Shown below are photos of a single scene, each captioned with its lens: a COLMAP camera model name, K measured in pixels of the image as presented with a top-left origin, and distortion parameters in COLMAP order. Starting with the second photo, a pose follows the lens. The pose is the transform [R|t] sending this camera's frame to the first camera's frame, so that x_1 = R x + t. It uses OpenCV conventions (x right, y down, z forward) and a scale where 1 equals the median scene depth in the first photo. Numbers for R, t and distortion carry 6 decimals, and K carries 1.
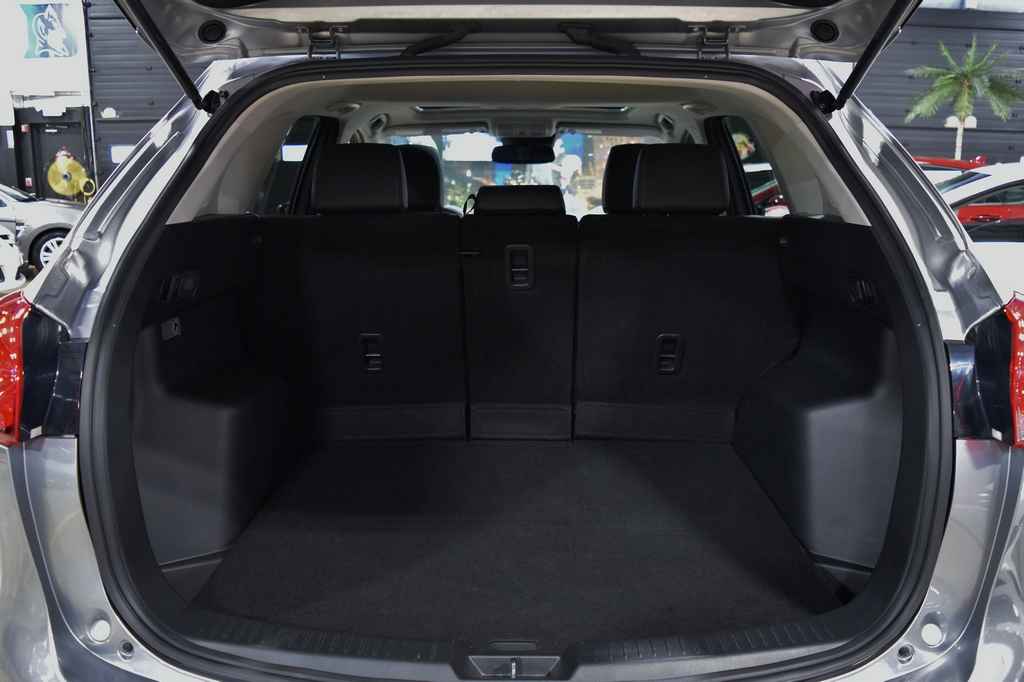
lens RADIAL K [[798.2, 0, 532.8], [0, 798.2, 336.6], [0, 0, 1]] dist [-0.099859, 0.024908]
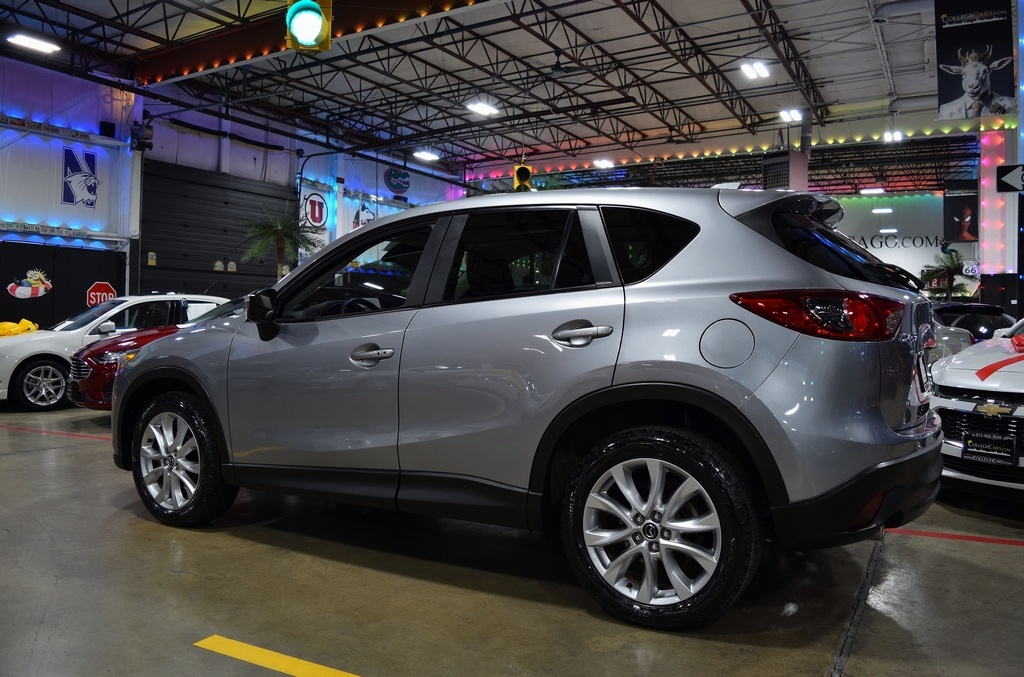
lens RADIAL K [[798.2, 0, 513.1], [0, 798.2, 341.1], [0, 0, 1]] dist [-0.099859, 0.024908]
pose [[0.517596, -0.022934, 0.855317, -0.249150], [0.179366, 0.980337, -0.082257, 0.009336], [-0.836613, 0.195991, 0.511533, 0.049872]]
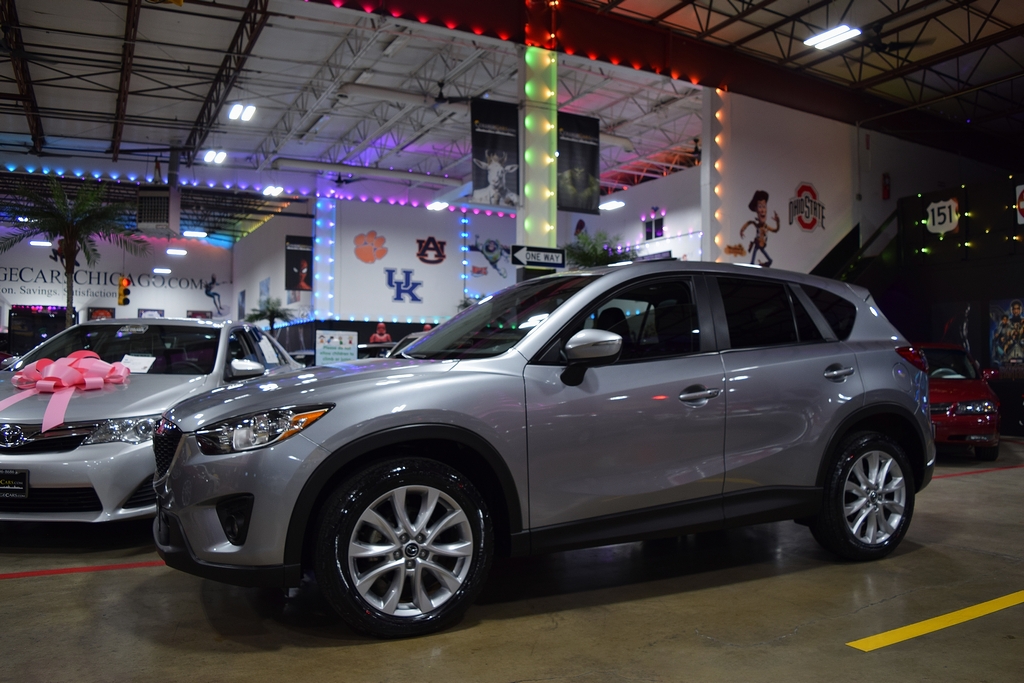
lens RADIAL K [[798.2, 0, 513.1], [0, 798.2, 333.3], [0, 0, 1]] dist [-0.099859, 0.024908]
pose [[-0.432446, 0.028729, 0.901202, -0.279624], [0.183262, 0.981430, 0.056653, -0.060536], [-0.882840, 0.189655, -0.429680, 0.374740]]
